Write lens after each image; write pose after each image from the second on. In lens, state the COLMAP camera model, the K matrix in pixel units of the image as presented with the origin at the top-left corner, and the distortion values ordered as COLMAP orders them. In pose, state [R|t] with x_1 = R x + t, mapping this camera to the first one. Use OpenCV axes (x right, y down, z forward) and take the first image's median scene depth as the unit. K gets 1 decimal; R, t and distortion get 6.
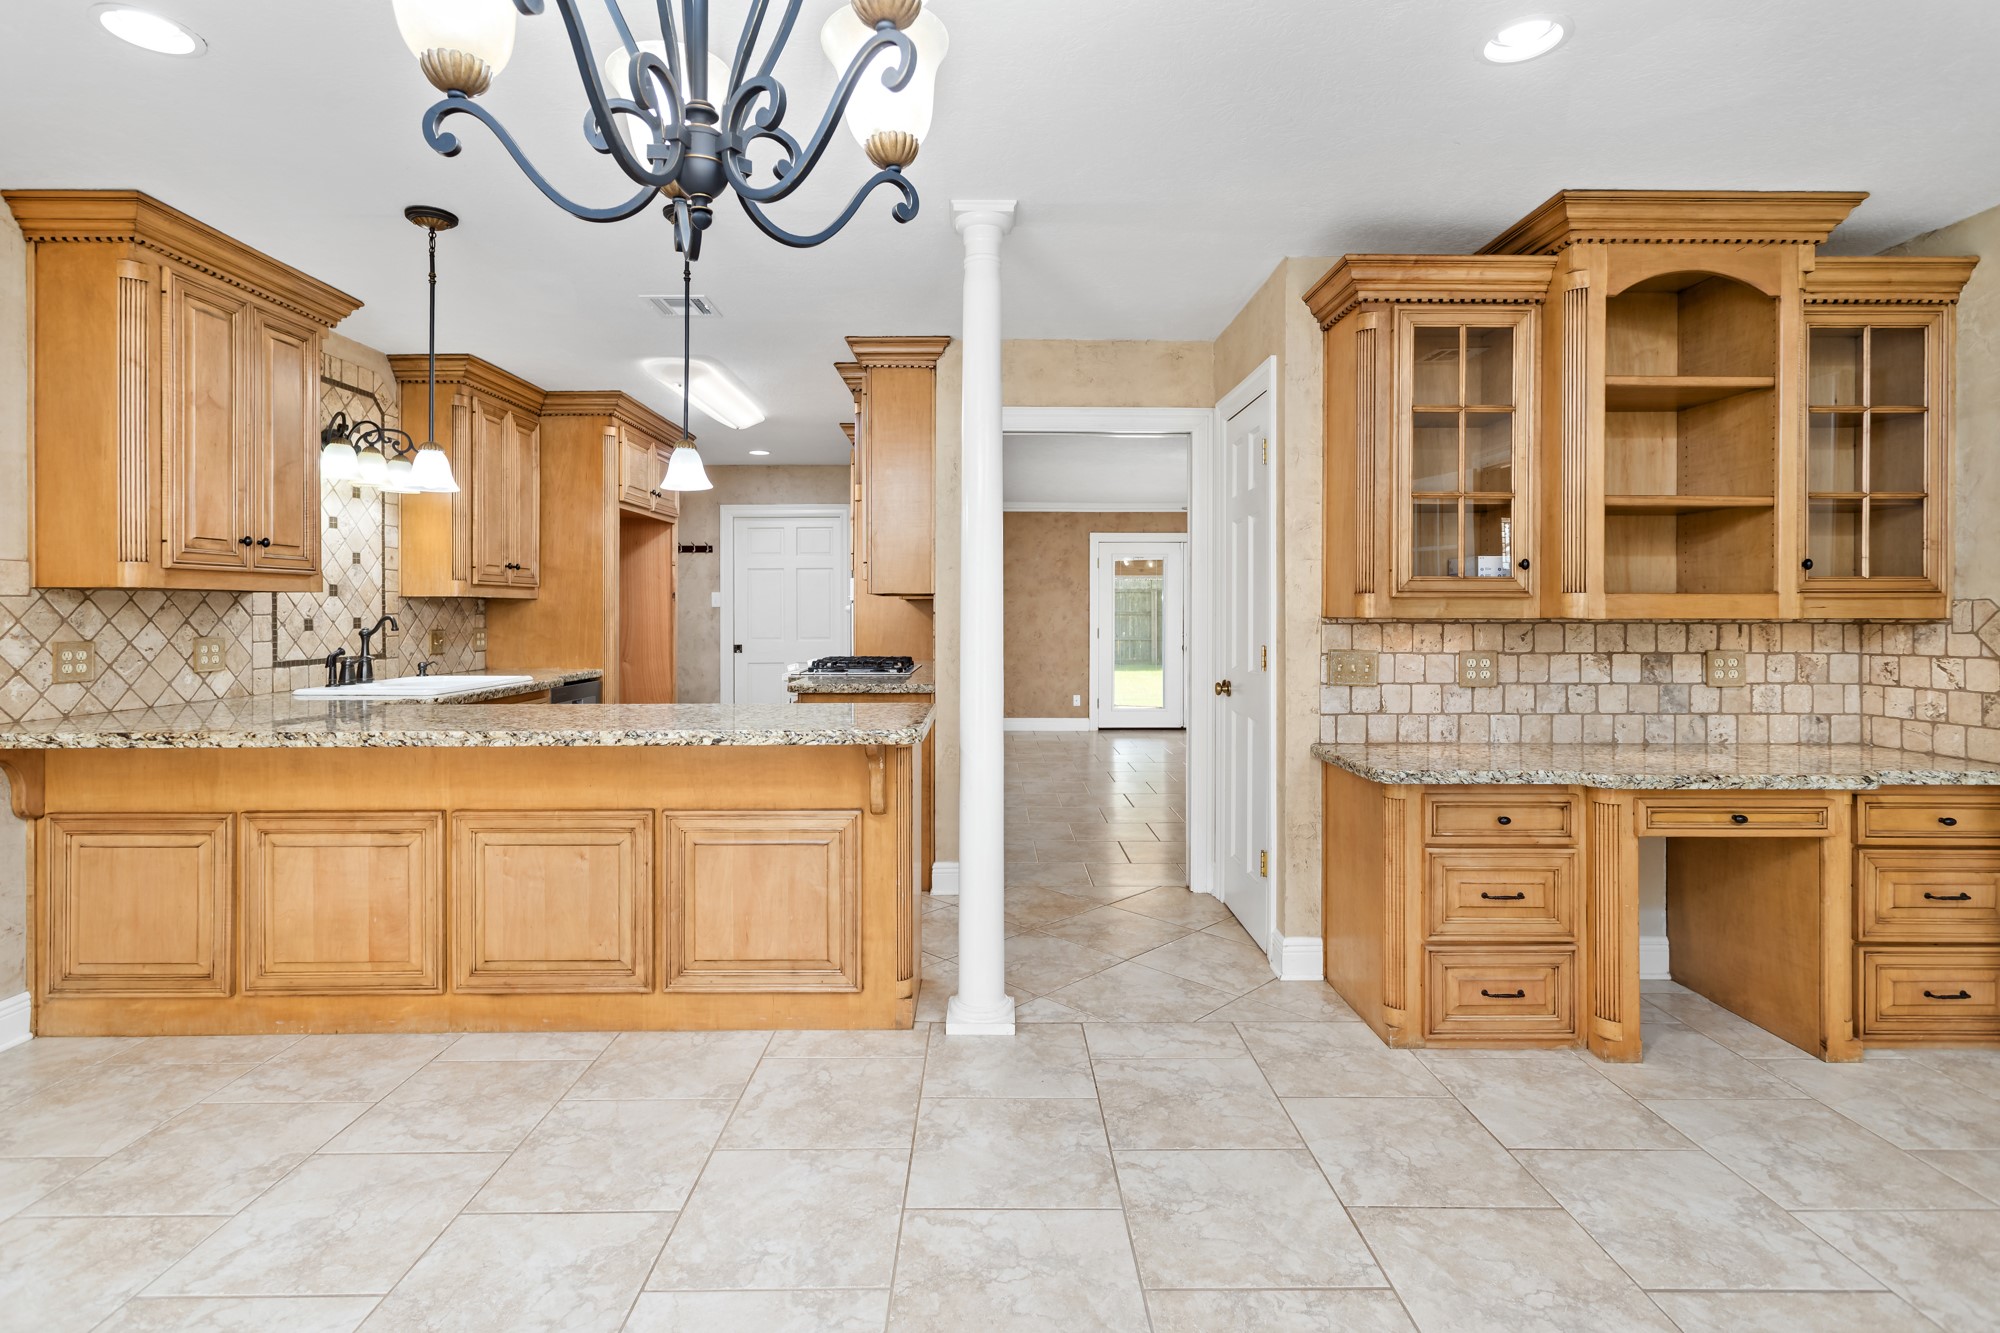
lens RADIAL K [[955.9, 0, 998.2], [0, 955.9, 617.4], [0, 0, 1]] dist [0.003748, 0.000929]
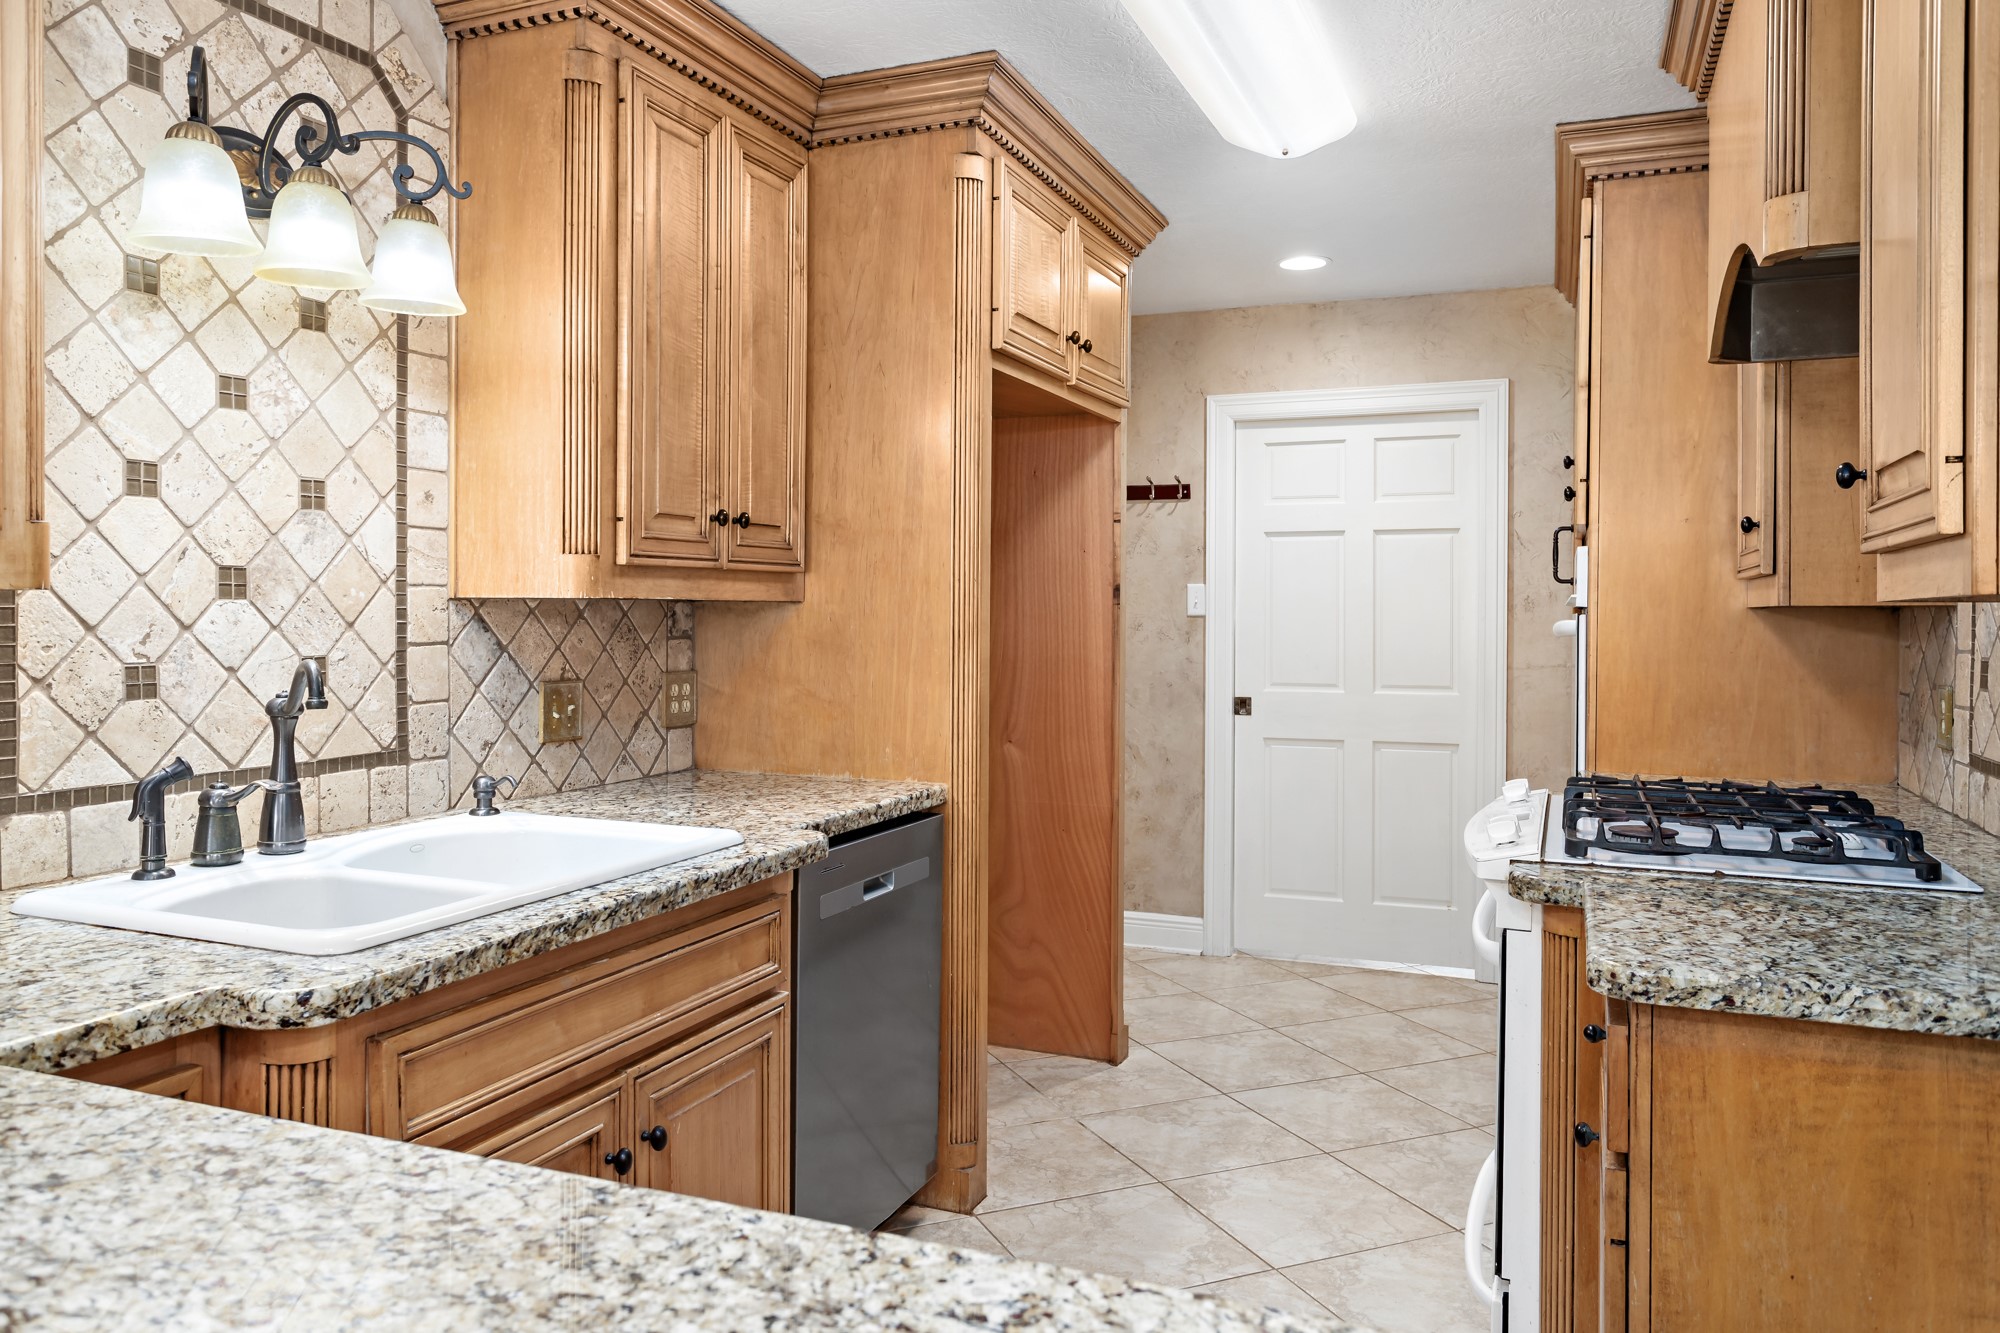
lens RADIAL K [[1417.5, 0, 990.1], [0, 1417.5, 620.4], [0, 0, 1]] dist [0.000962, -0.001610]
pose [[0.920754, 0.008835, -0.390043, -0.200675], [-0.008583, 0.999960, 0.002389, -0.015683], [0.390049, 0.001148, 0.920793, 0.550645]]
